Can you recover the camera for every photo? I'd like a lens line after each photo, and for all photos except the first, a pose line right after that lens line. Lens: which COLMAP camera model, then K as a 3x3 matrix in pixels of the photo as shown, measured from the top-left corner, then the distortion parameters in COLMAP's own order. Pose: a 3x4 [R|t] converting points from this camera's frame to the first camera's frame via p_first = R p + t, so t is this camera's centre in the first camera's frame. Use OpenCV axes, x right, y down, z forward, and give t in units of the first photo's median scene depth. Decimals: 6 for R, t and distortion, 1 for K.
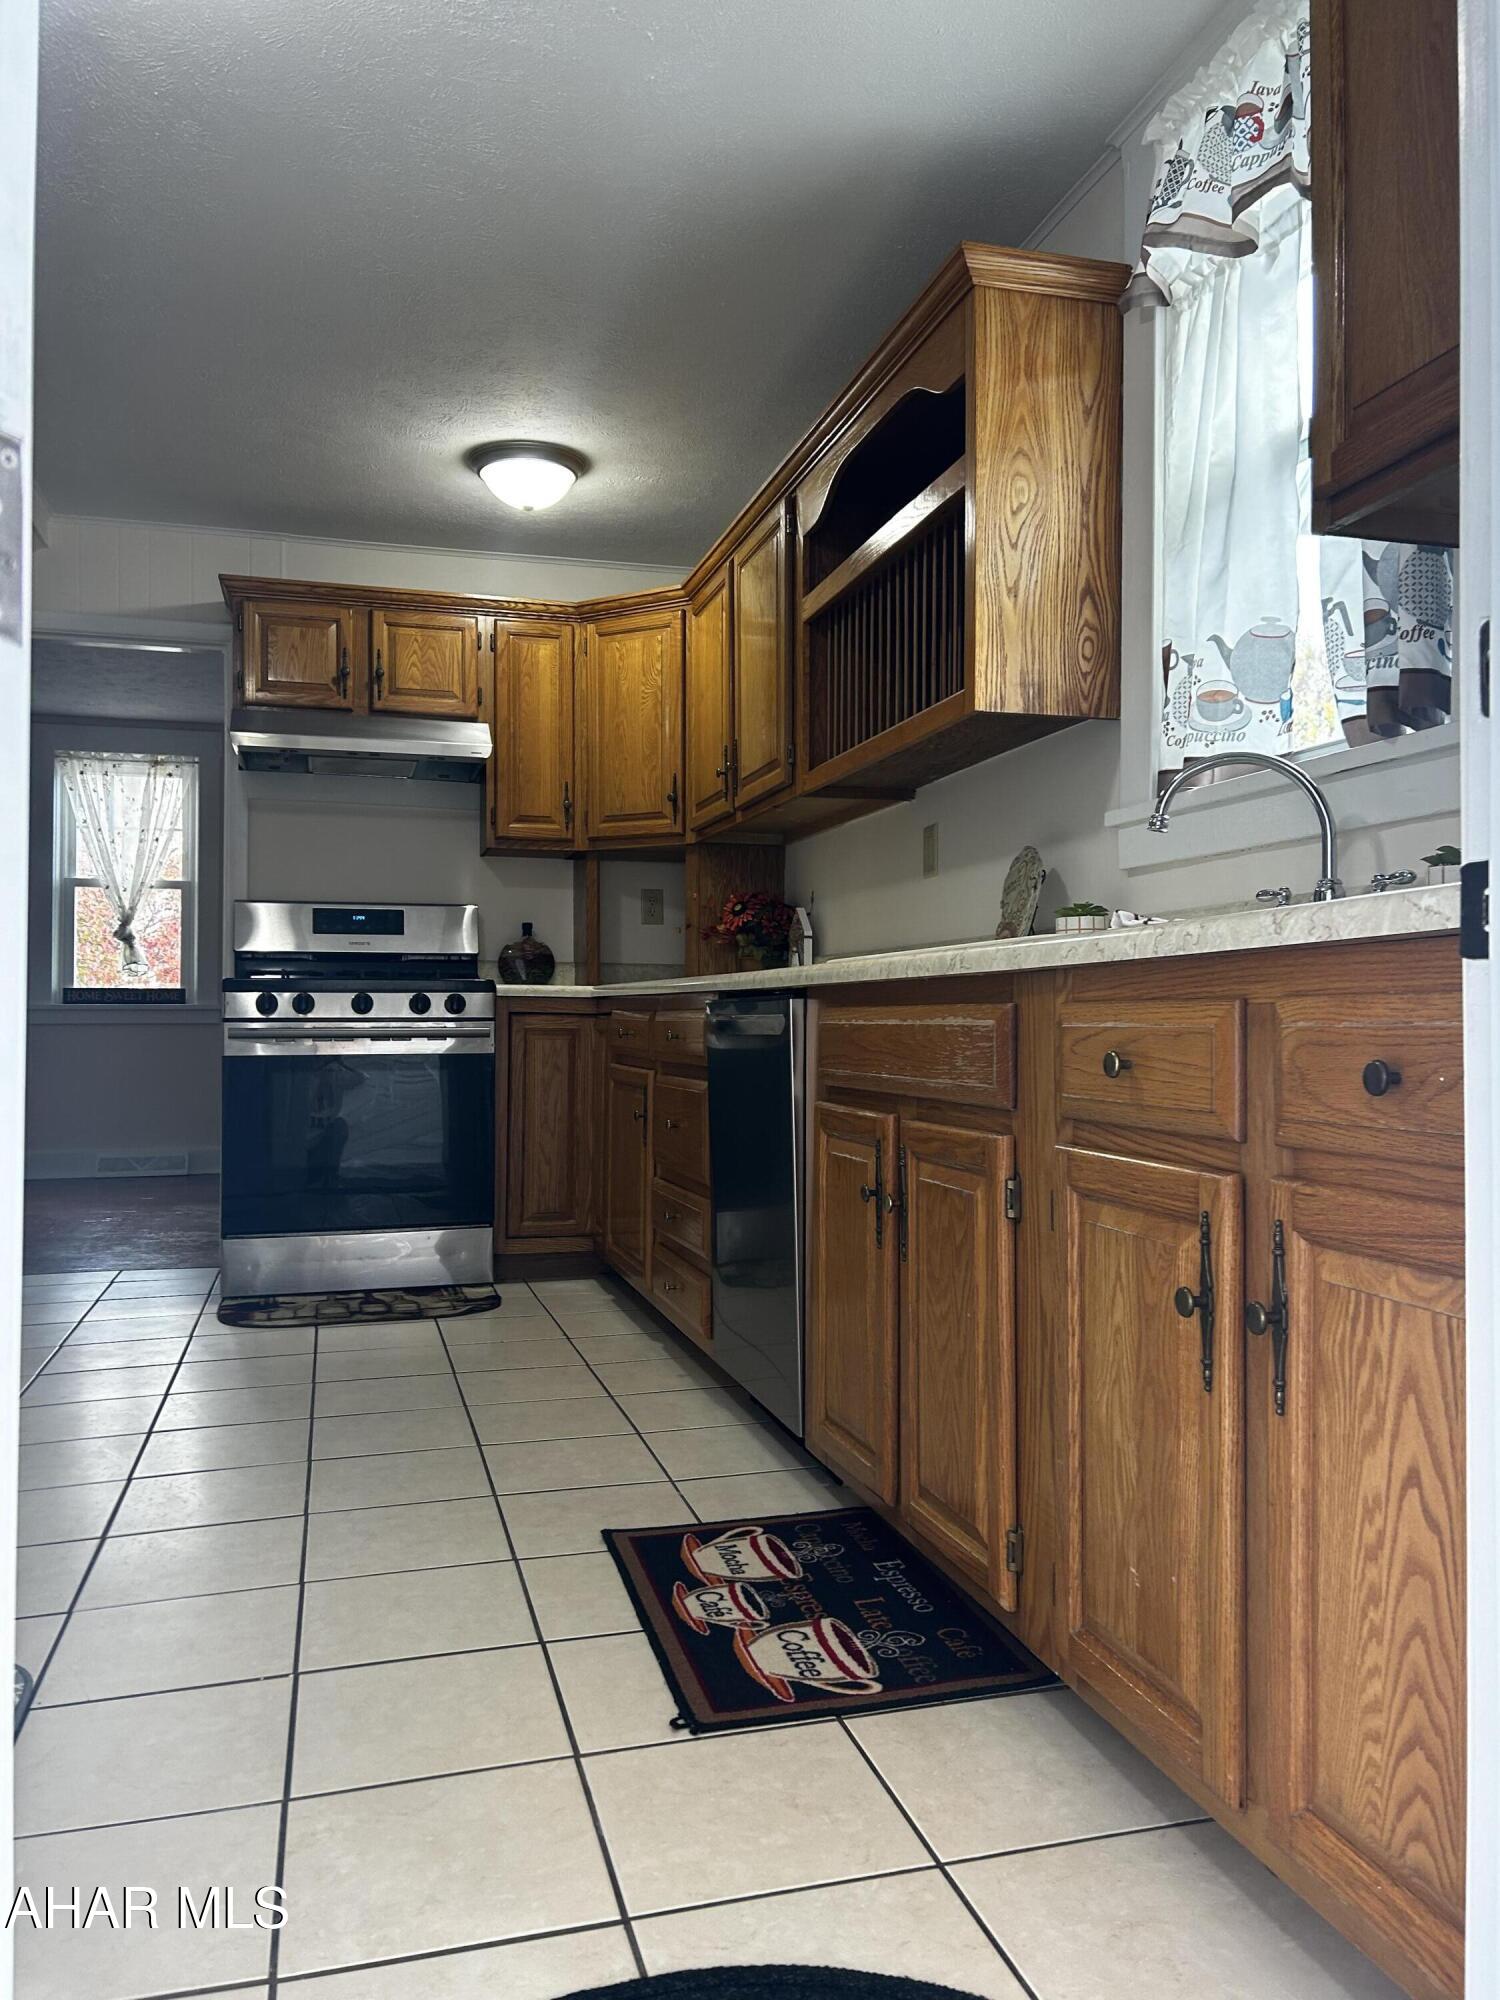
lens RADIAL K [[1473.4, 0, 745.2], [0, 1473.4, 1010.7], [0, 0, 1]] dist [0.054025, -0.063978]
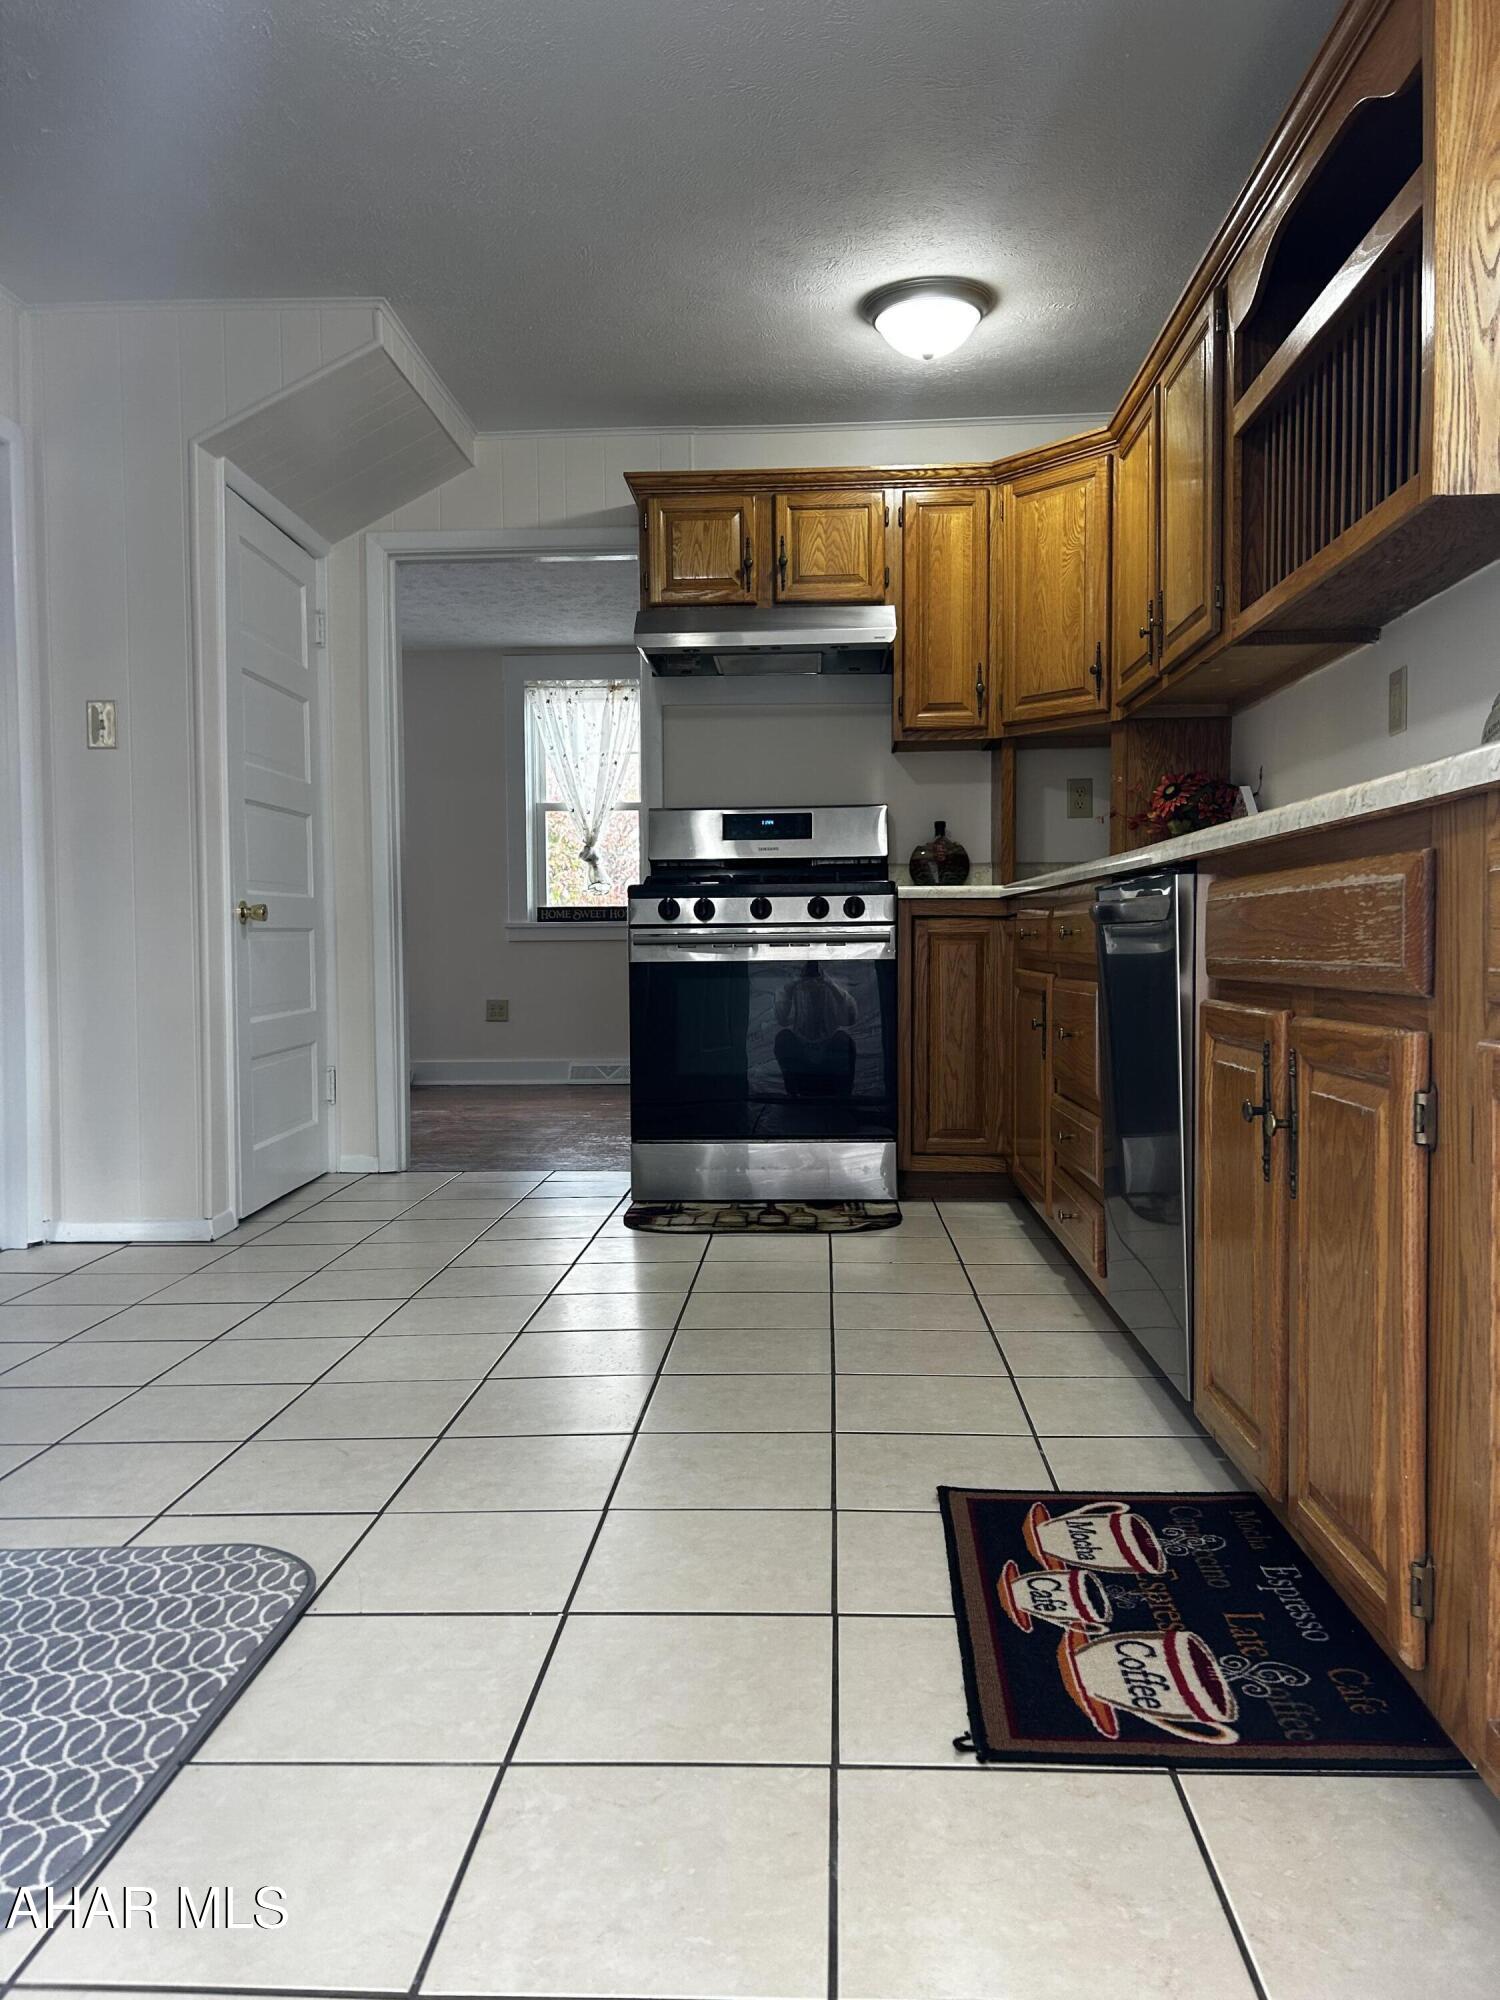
lens RADIAL K [[1473.4, 0, 745.2], [0, 1473.4, 1010.7], [0, 0, 1]] dist [0.054025, -0.063978]
pose [[0.947893, 0.004252, -0.318562, 0.046172], [0.012728, 0.998607, 0.051204, 0.015713], [0.318336, -0.052590, 0.946518, 0.097542]]
